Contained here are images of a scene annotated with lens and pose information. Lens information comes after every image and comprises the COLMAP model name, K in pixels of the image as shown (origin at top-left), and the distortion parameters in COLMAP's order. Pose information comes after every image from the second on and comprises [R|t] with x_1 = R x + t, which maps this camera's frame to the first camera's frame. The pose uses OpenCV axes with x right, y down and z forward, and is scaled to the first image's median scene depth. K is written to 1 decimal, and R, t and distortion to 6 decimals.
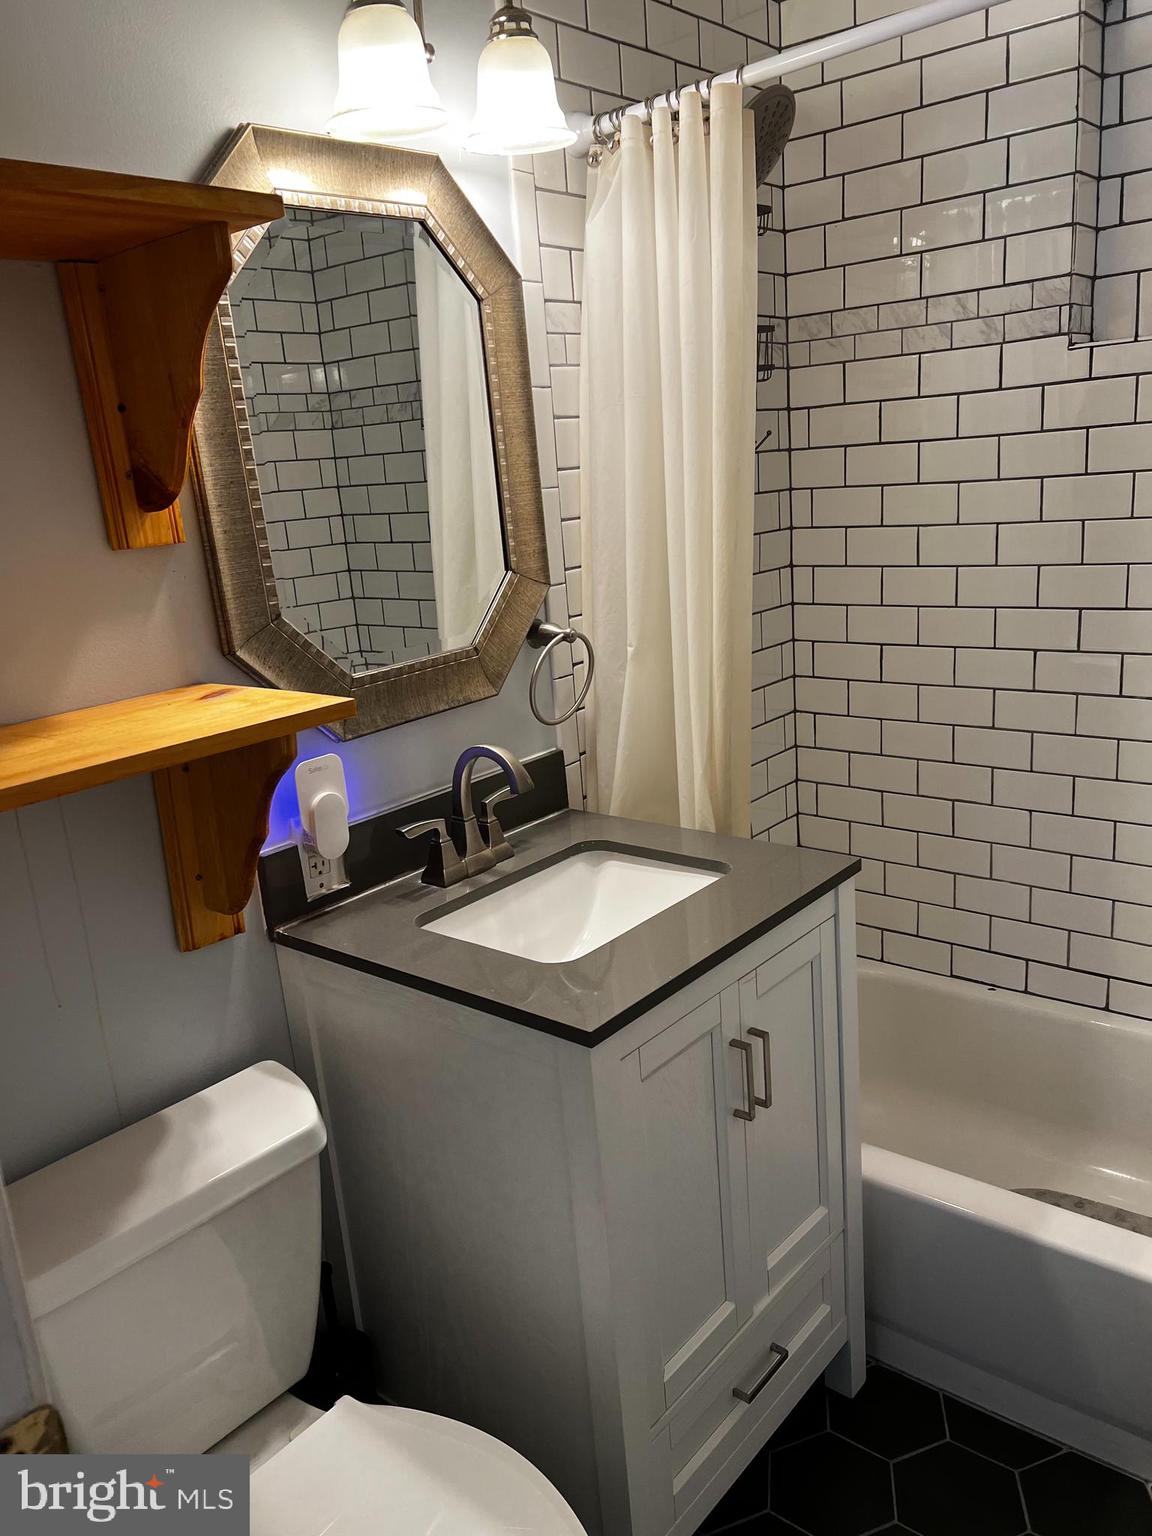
lens RADIAL K [[1158.4, 0, 561.5], [0, 1158.4, 776.7], [0, 0, 1]] dist [0.065735, -0.077915]
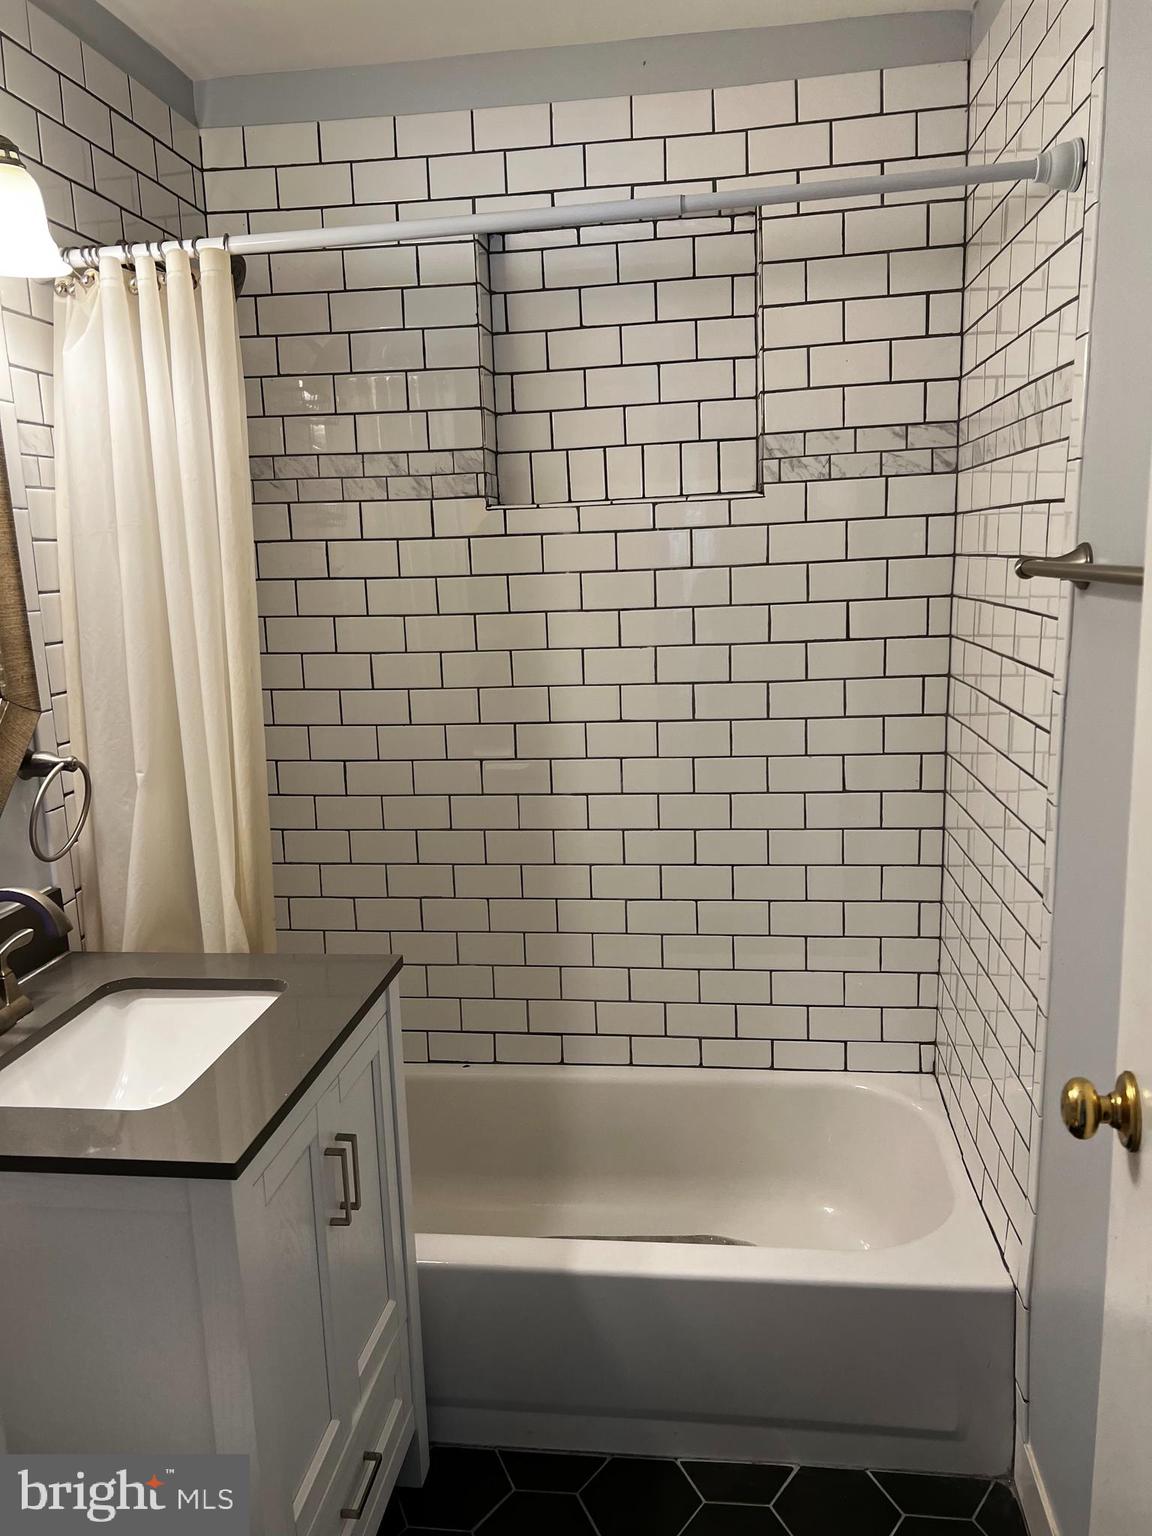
lens RADIAL K [[1158.4, 0, 565.9], [0, 1158.4, 772.6], [0, 0, 1]] dist [0.065735, -0.077915]
pose [[0.843535, -0.053994, 0.534353, -0.161232], [0.110000, 0.991211, -0.073490, -0.001894], [-0.525689, 0.120771, 0.842060, -0.009595]]
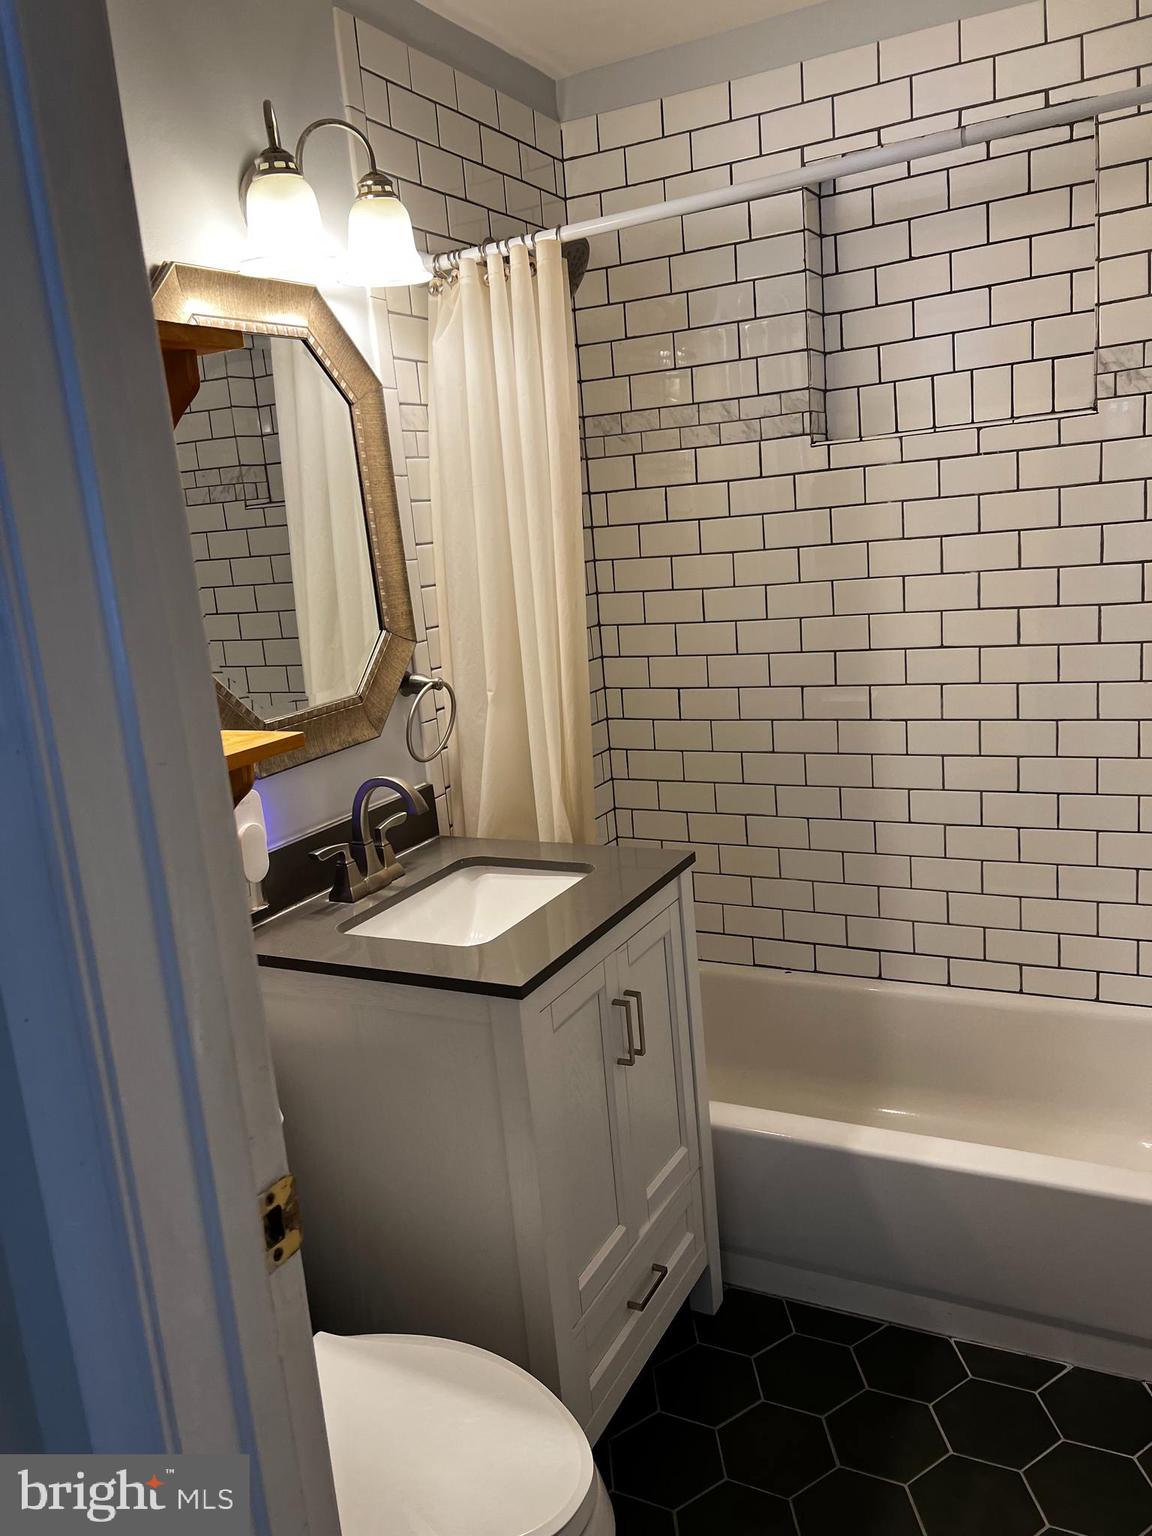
lens RADIAL K [[1158.4, 0, 562.6], [0, 1158.4, 775.1], [0, 0, 1]] dist [0.065735, -0.077915]
pose [[0.977230, -0.053359, 0.205364, -0.113633], [0.066225, 0.996216, -0.056293, 0.043256], [-0.201583, 0.068612, 0.977065, -0.158053]]
